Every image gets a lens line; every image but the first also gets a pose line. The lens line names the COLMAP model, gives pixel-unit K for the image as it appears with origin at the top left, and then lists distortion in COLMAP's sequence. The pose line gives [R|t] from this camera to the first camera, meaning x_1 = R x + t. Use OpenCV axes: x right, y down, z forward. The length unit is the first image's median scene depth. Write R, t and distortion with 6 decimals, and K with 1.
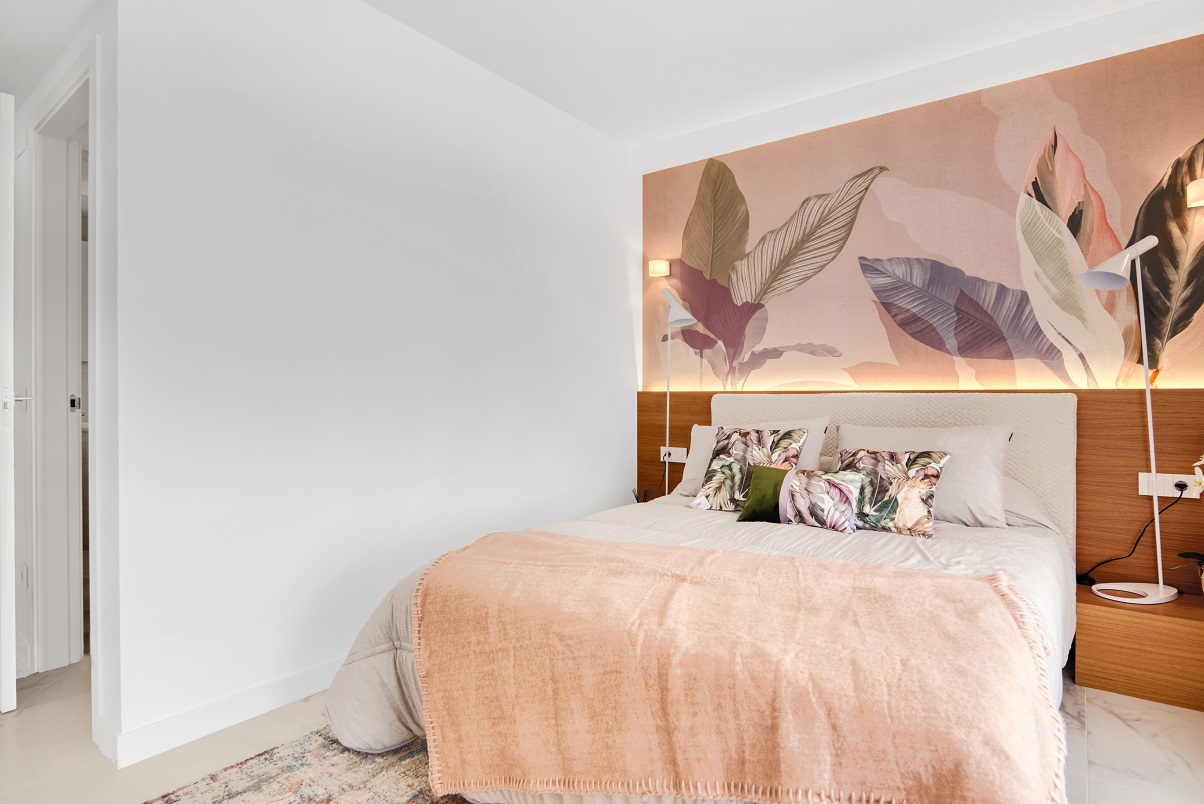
lens RADIAL K [[667.0, 0, 602.0], [0, 667.0, 402.0], [0, 0, 1]] dist [-0.016362, 0.000218]
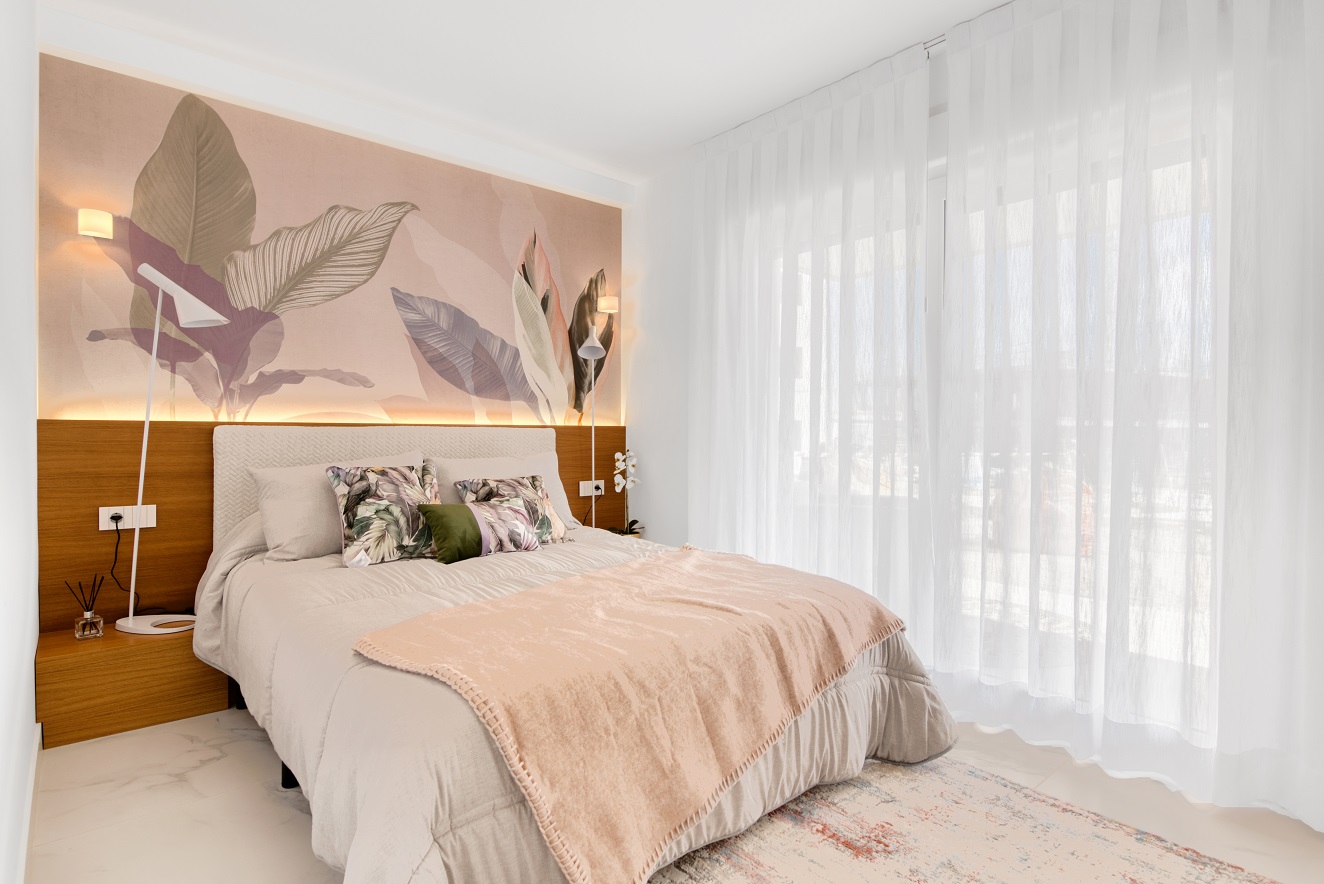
lens RADIAL K [[719.4, 0, 662.0], [0, 719.4, 442.0], [0, 0, 1]] dist [-0.018763, 0.000264]
pose [[0.143153, -0.012406, 0.989623, -0.630828], [0.003845, 0.999921, 0.011979, -0.001703], [-0.989693, 0.002091, 0.143190, 0.477024]]
